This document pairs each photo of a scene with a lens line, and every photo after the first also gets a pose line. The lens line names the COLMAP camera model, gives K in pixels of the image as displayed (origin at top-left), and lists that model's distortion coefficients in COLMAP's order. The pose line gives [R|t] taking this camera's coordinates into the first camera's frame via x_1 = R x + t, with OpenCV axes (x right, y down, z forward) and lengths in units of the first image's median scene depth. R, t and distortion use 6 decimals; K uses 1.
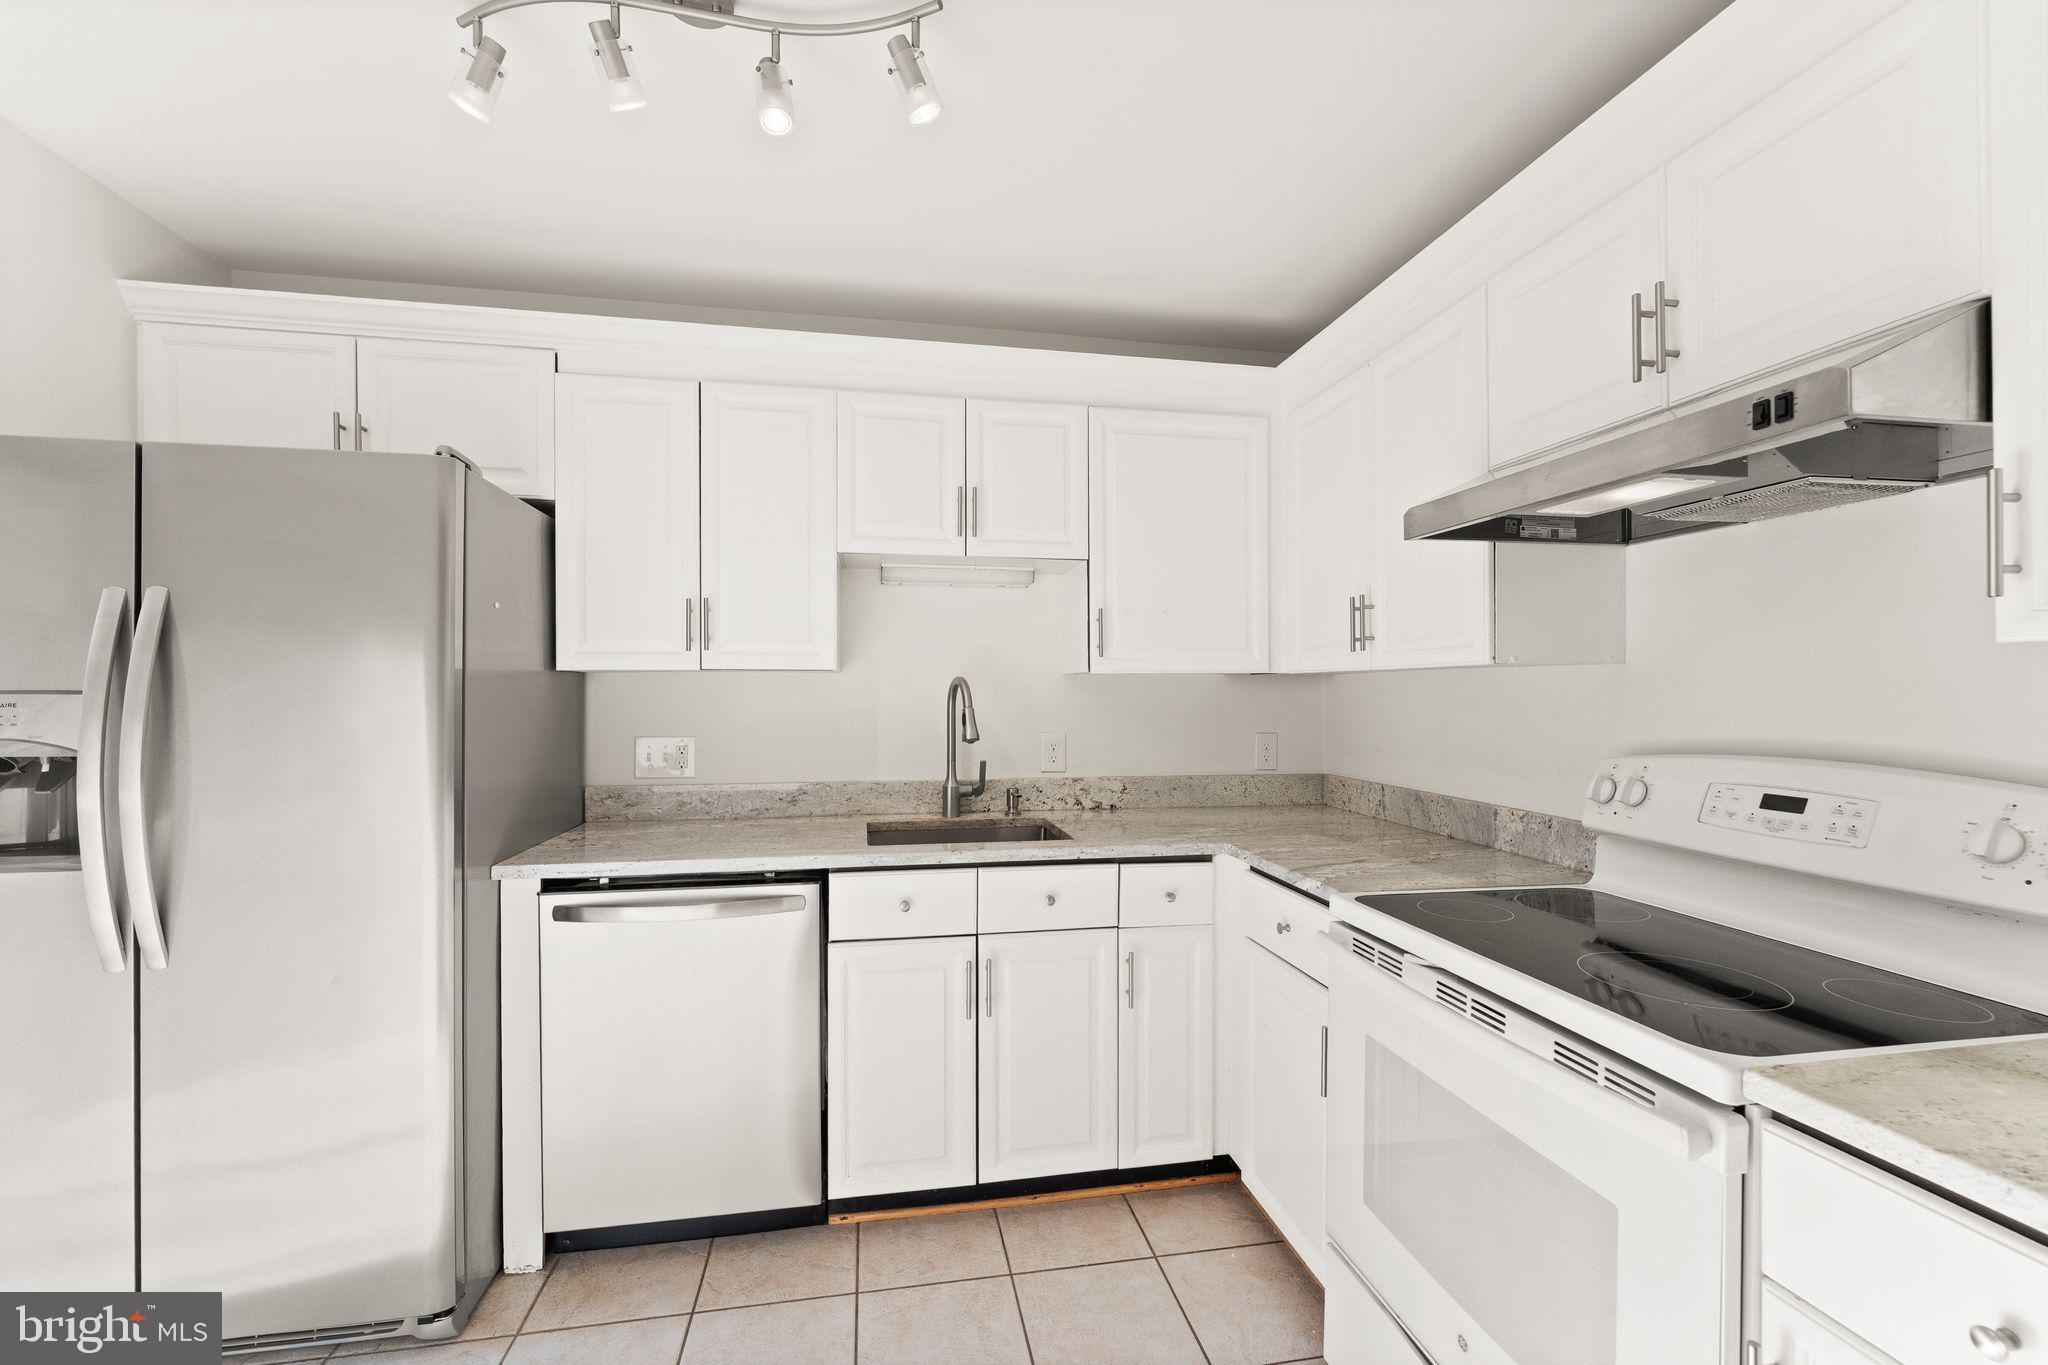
lens RADIAL K [[853.4, 0, 1024.2], [0, 853.4, 692.7], [0, 0, 1]] dist [-0.000115, -0.000289]
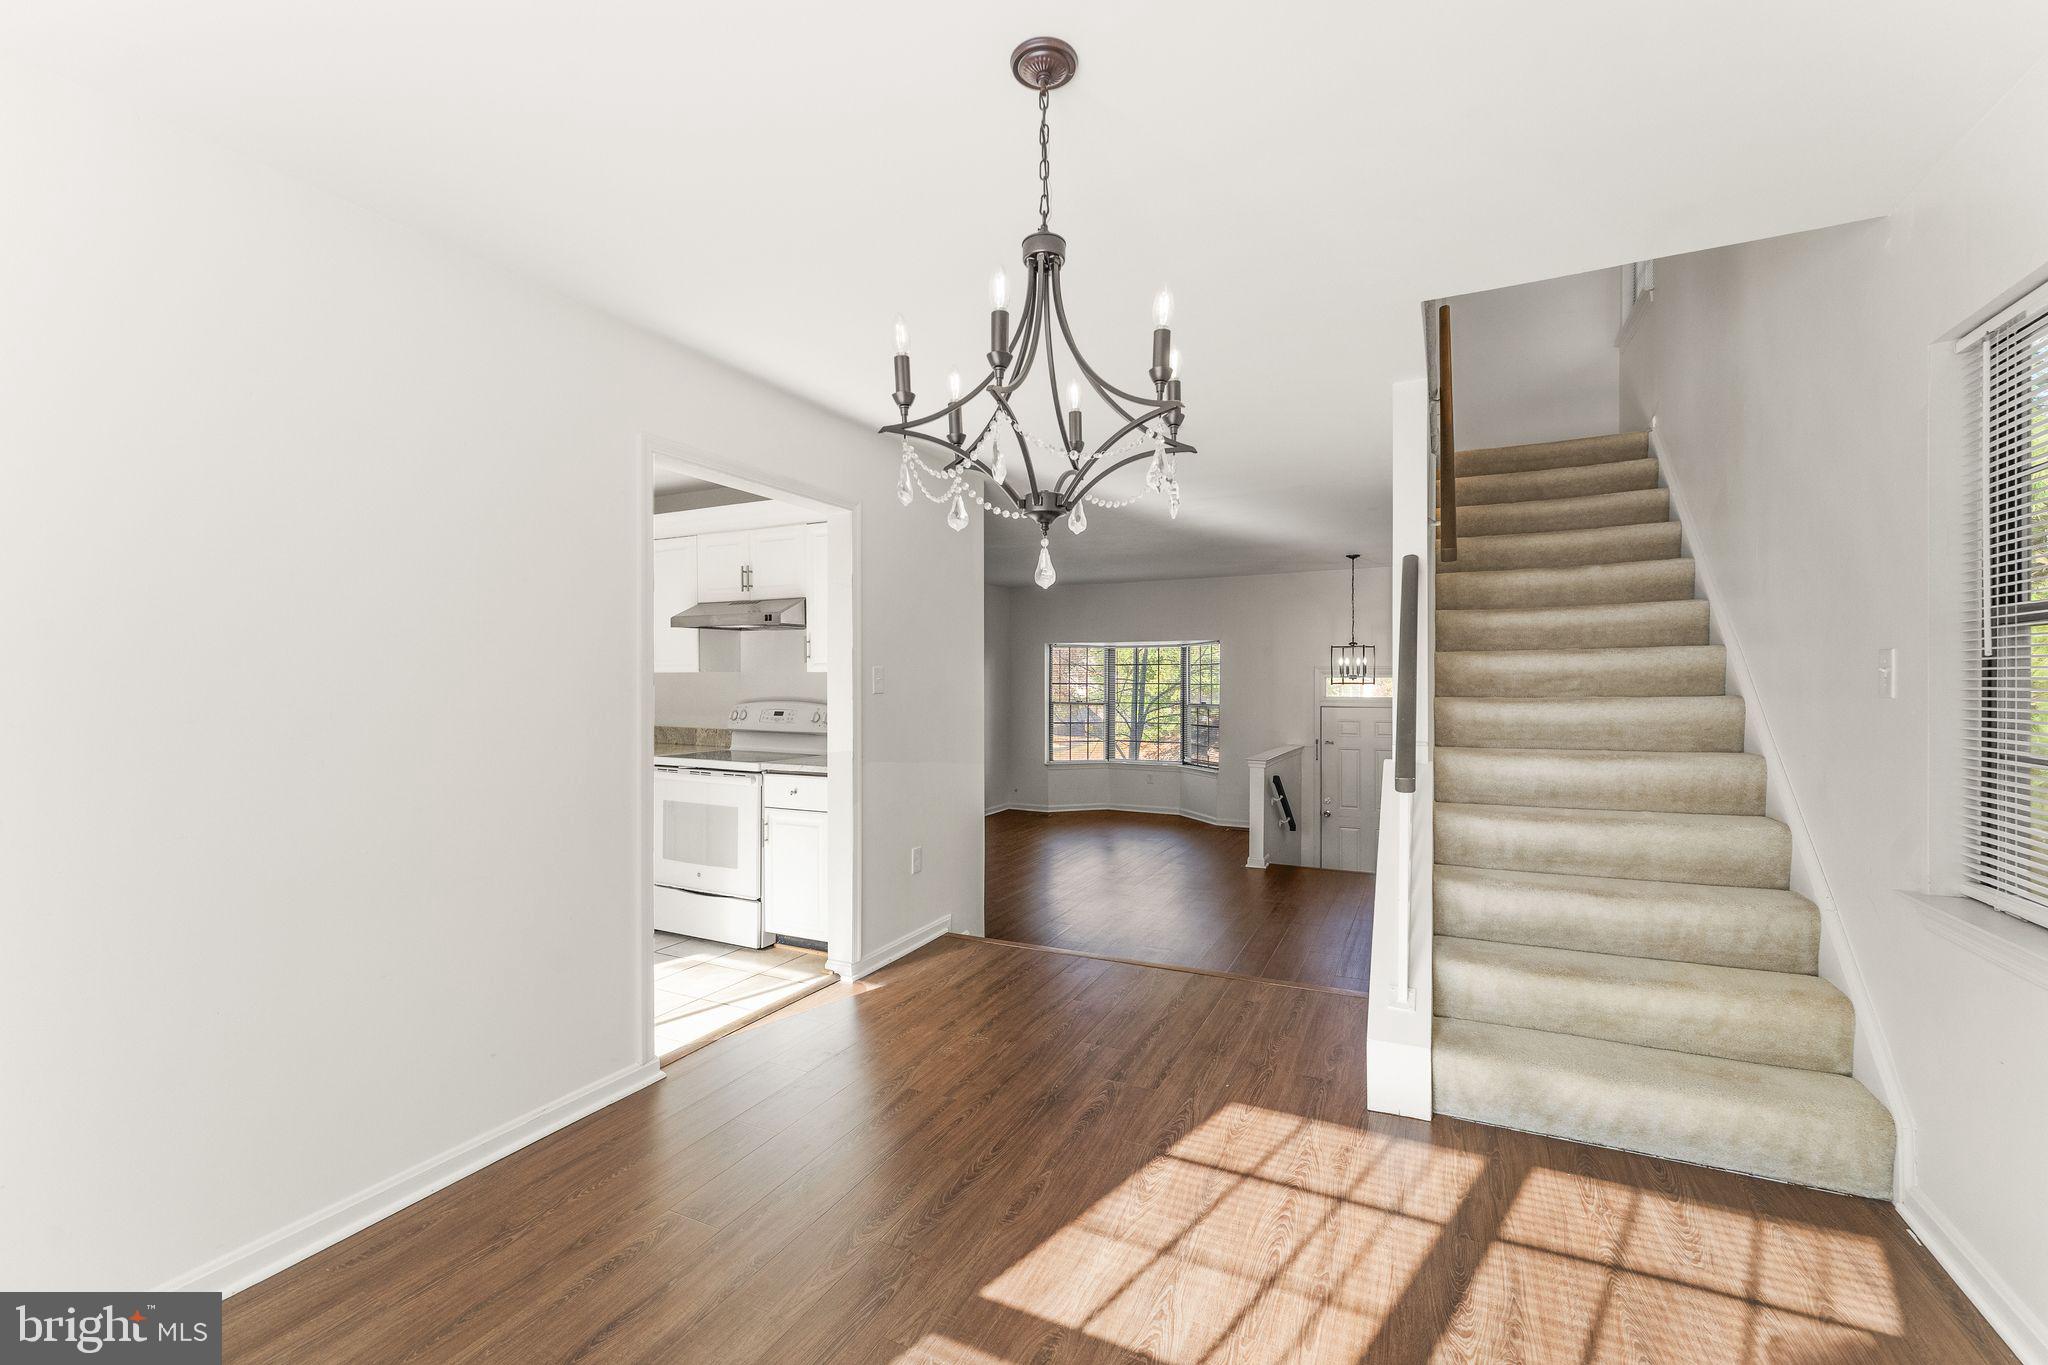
lens RADIAL K [[853.4, 0, 1024.2], [0, 853.4, 692.7], [0, 0, 1]] dist [-0.000115, -0.000289]
pose [[0.600931, -0.008240, 0.799258, -0.890964], [-0.001445, 0.999934, 0.011395, 0.001727], [-0.799300, -0.008002, 0.600879, -1.303600]]
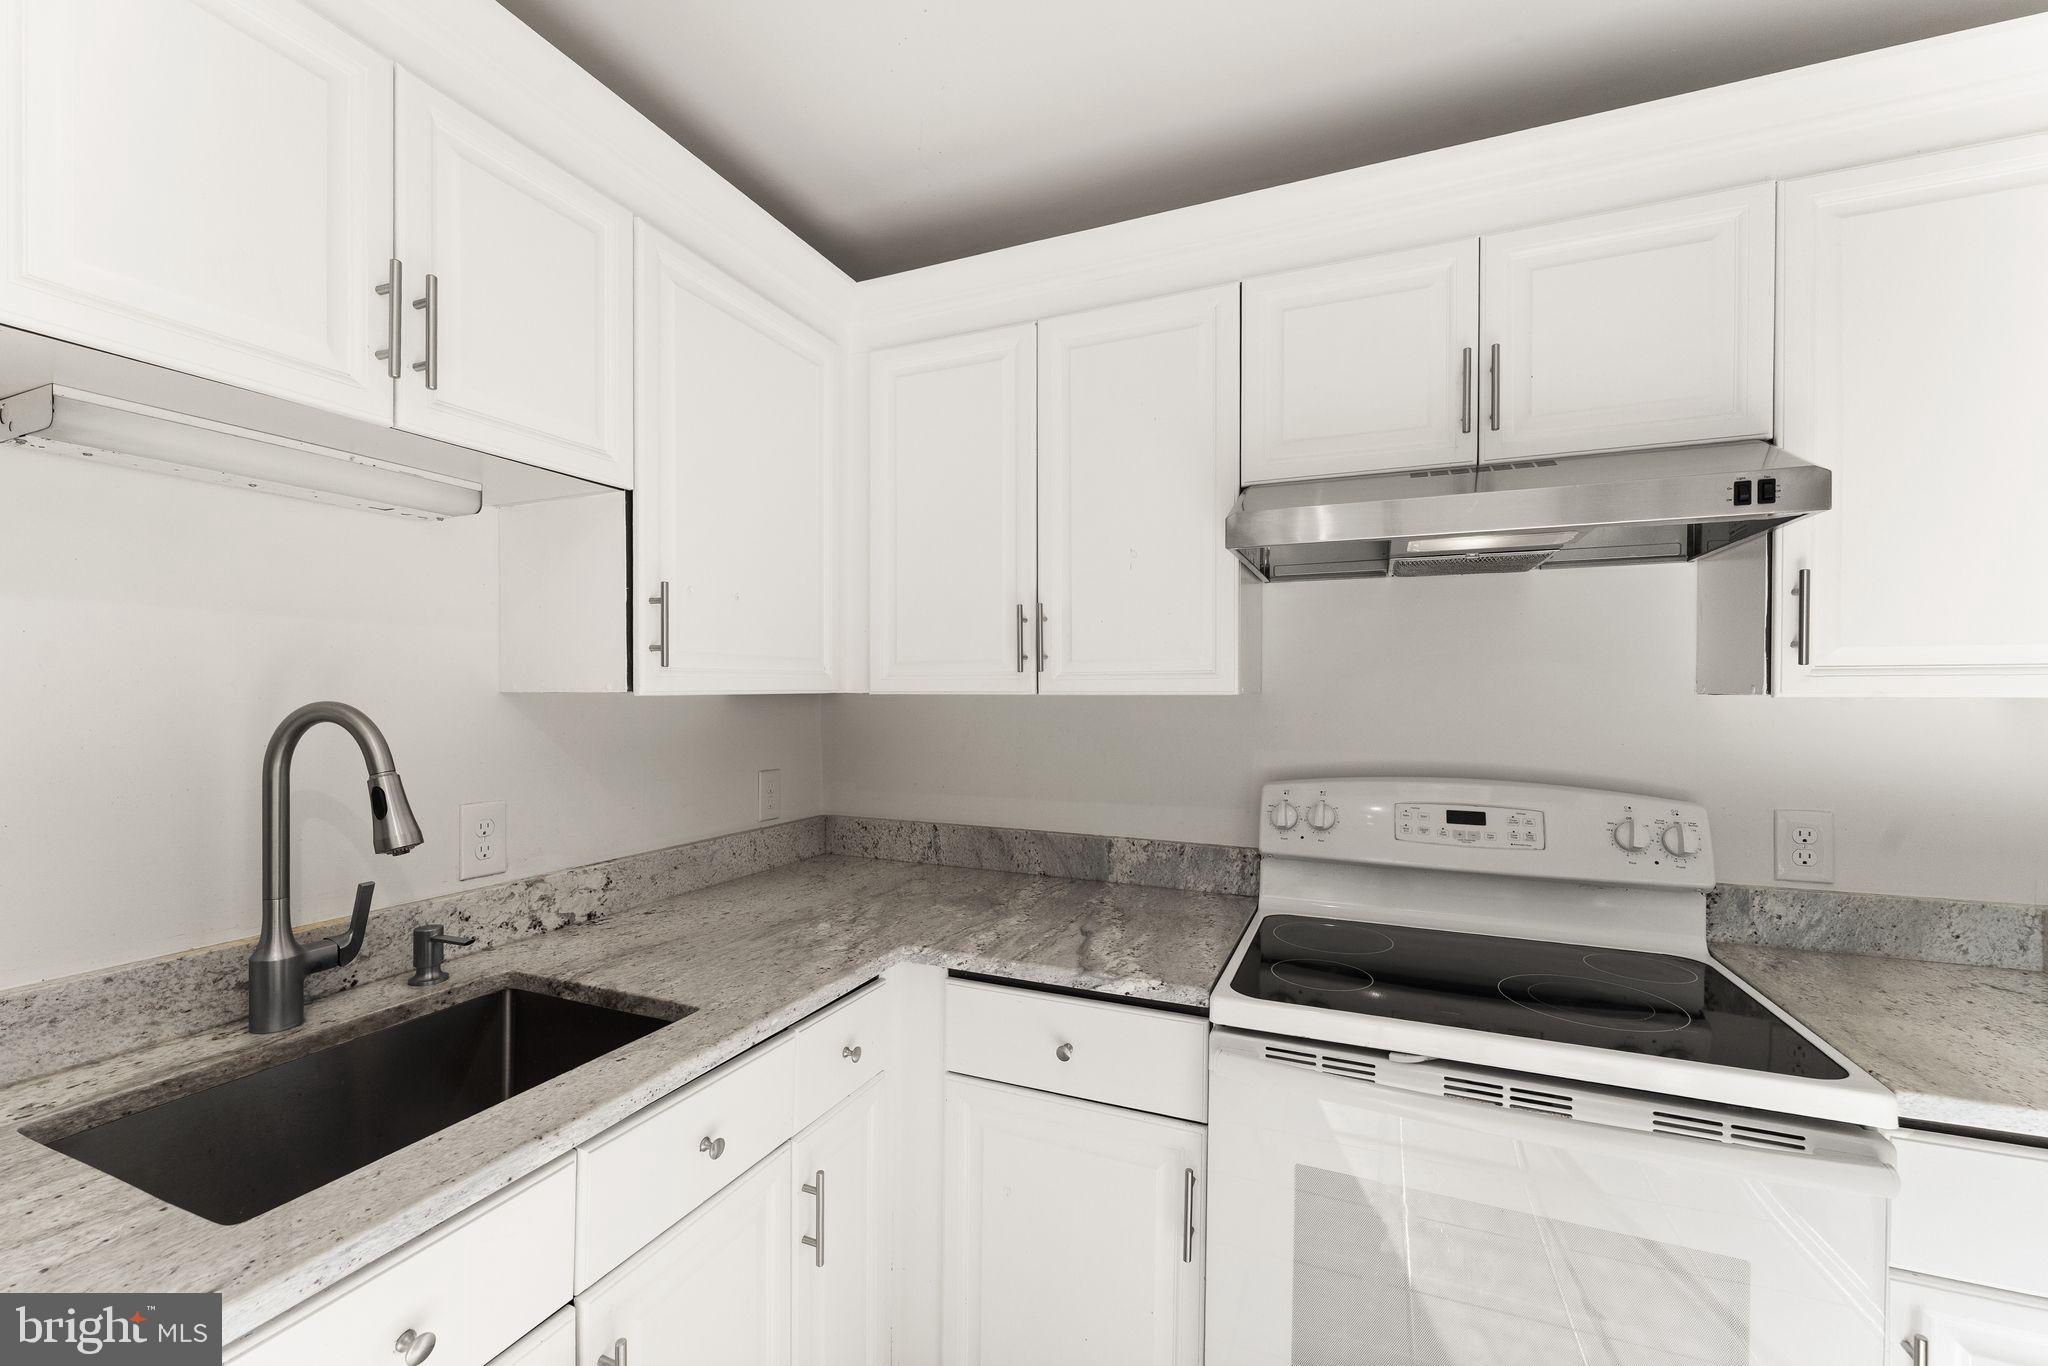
lens RADIAL K [[836.3, 0, 1019.0], [0, 836.3, 696.9], [0, 0, 1]] dist [0.015749, -0.007796]
pose [[0.551511, -0.001450, 0.834166, -0.301199], [-0.001999, 0.999993, 0.003059, -0.028941], [-0.834165, -0.003355, 0.551504, 0.596368]]
